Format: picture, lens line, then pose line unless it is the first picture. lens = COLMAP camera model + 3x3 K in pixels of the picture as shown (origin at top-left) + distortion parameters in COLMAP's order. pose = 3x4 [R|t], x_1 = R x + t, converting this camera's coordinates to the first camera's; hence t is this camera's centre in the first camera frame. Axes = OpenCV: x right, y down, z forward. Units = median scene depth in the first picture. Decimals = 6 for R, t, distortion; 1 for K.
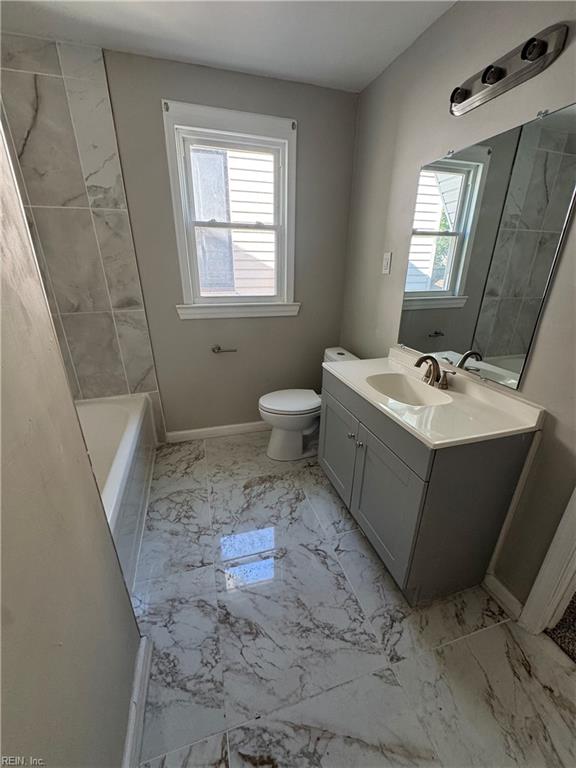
lens RADIAL K [[307.4, 0, 288.0], [0, 307.4, 384.0], [0, 0, 1]] dist [-0.001523, 0.000501]
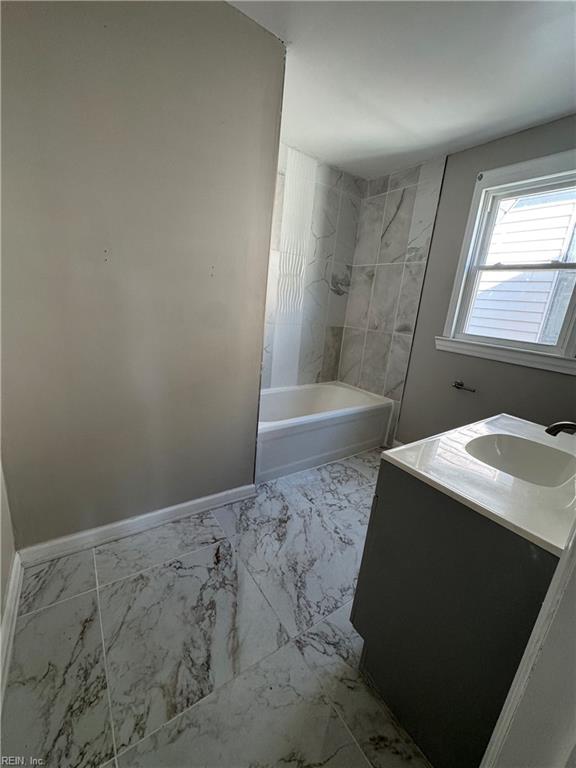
lens RADIAL K [[307.4, 0, 288.0], [0, 307.4, 384.0], [0, 0, 1]] dist [-0.001523, 0.000501]
pose [[0.311031, 0.264522, -0.912846, 0.658124], [-0.429305, 0.896016, 0.113369, 0.013976], [0.847913, 0.356629, 0.392249, 0.166012]]
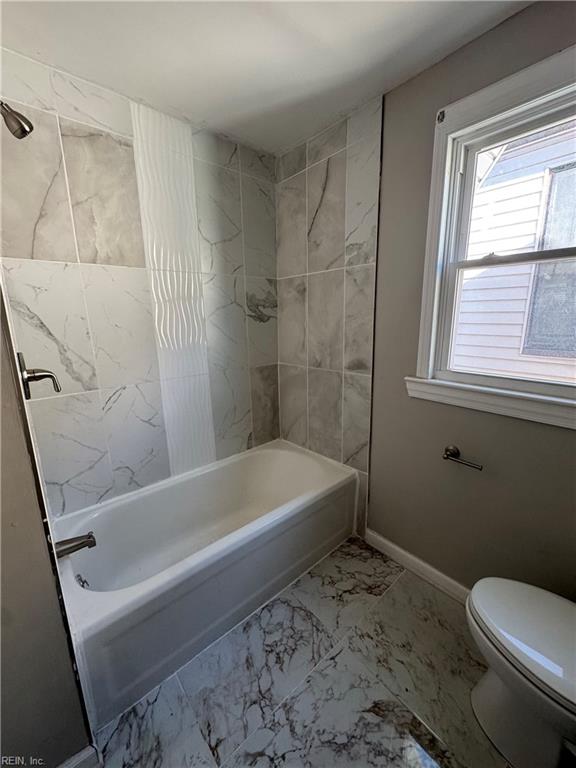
lens RADIAL K [[307.4, 0, 288.0], [0, 307.4, 384.0], [0, 0, 1]] dist [-0.001523, 0.000501]
pose [[0.411951, 0.184843, -0.892261, 0.205371], [-0.319003, 0.946497, 0.048797, -0.217940], [0.853542, 0.264531, 0.448876, 0.512163]]
